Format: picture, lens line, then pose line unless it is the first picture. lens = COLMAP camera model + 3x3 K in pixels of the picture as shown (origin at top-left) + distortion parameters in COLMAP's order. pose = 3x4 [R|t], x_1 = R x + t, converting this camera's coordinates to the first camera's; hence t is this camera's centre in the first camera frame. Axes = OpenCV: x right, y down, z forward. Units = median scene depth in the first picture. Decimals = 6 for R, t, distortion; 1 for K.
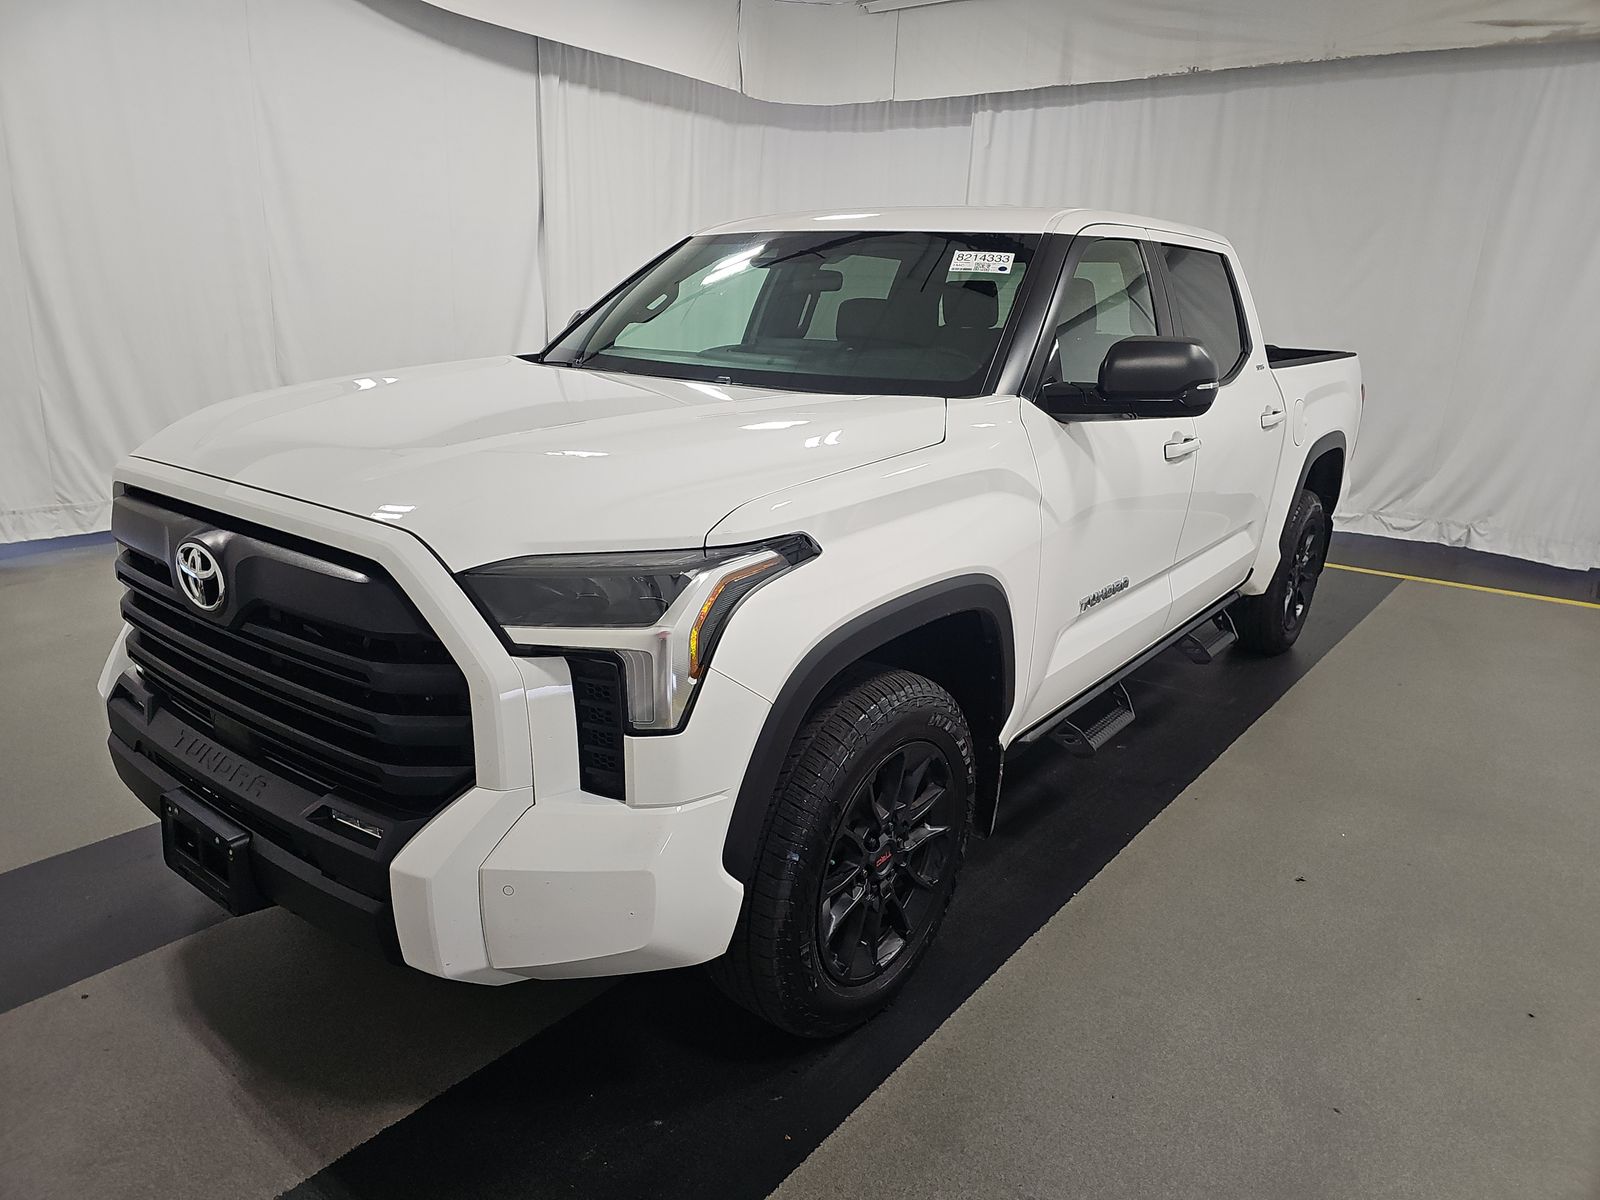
lens RADIAL K [[1074.4, 0, 798.1], [0, 1074.4, 608.5], [0, 0, 1]] dist [0.010502, -0.025094]
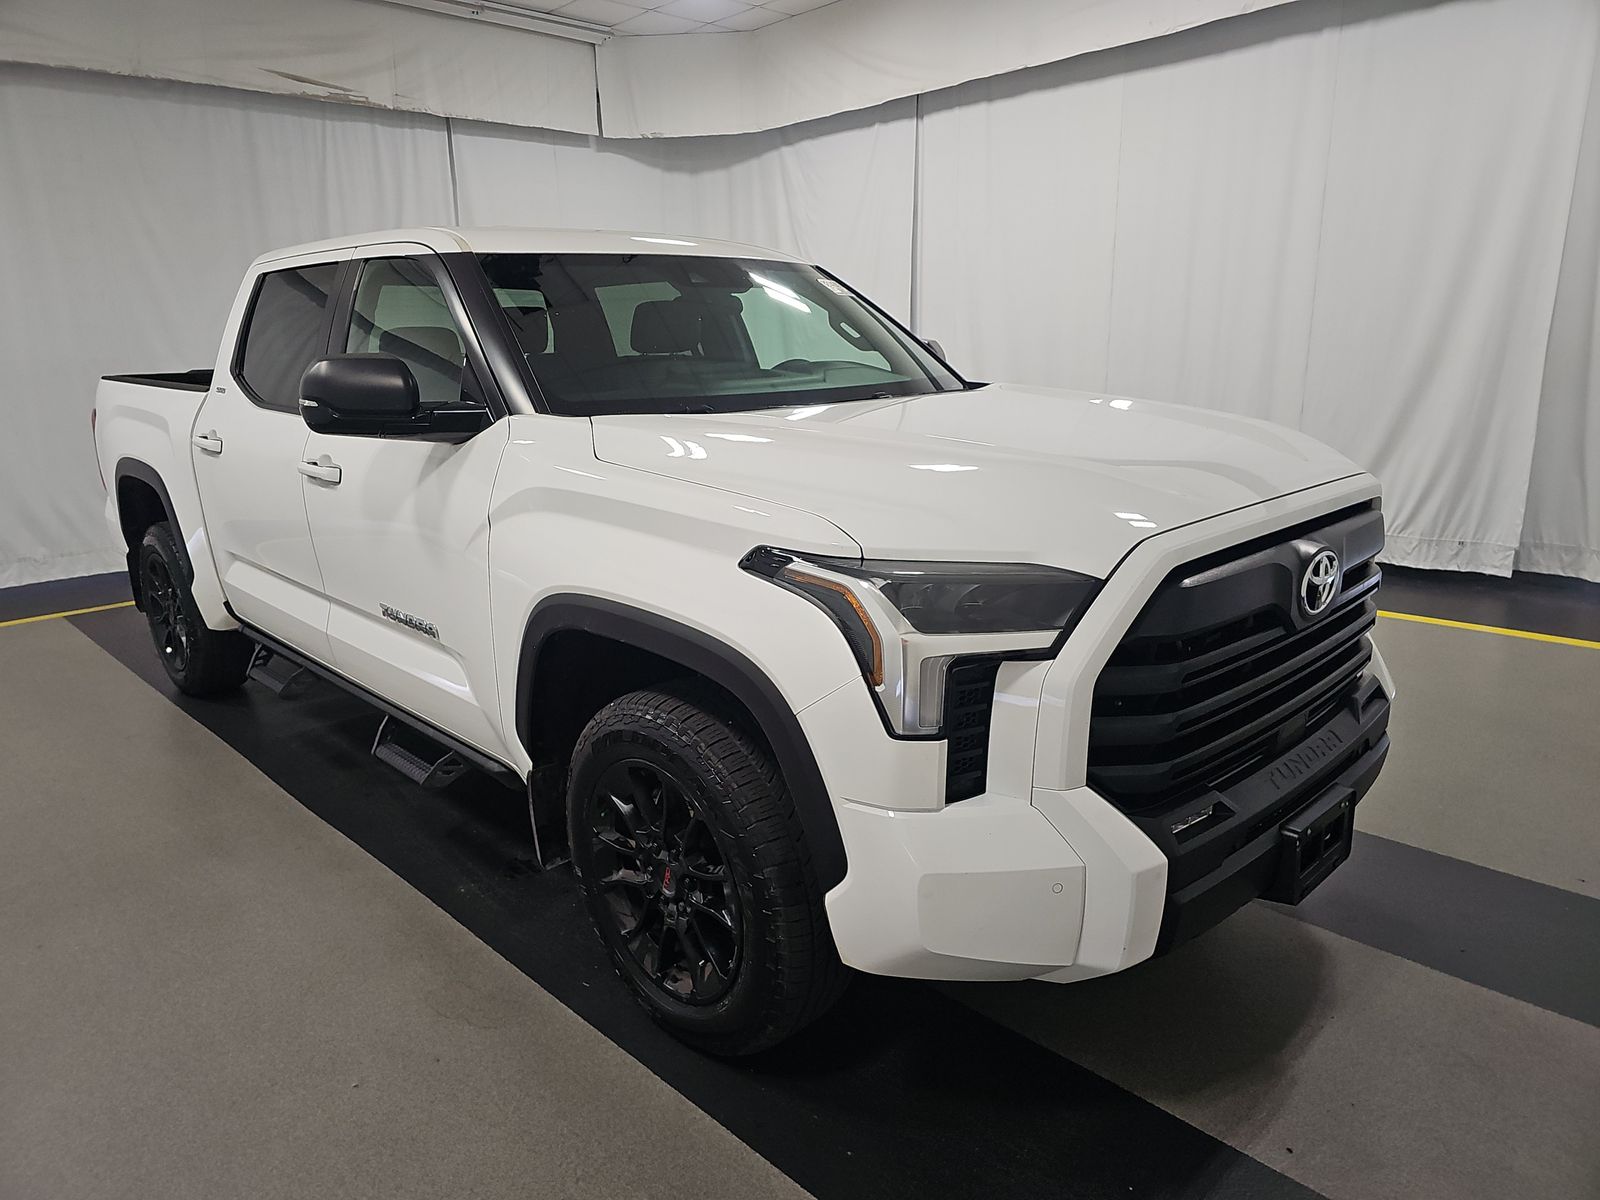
lens RADIAL K [[1074.4, 0, 804.9], [0, 1074.4, 592.0], [0, 0, 1]] dist [0.010502, -0.025094]
pose [[0.176265, -0.250491, 0.951937, -0.372357], [0.278621, 0.940226, 0.195819, -0.080416], [-0.944088, 0.230713, 0.235521, 0.266608]]
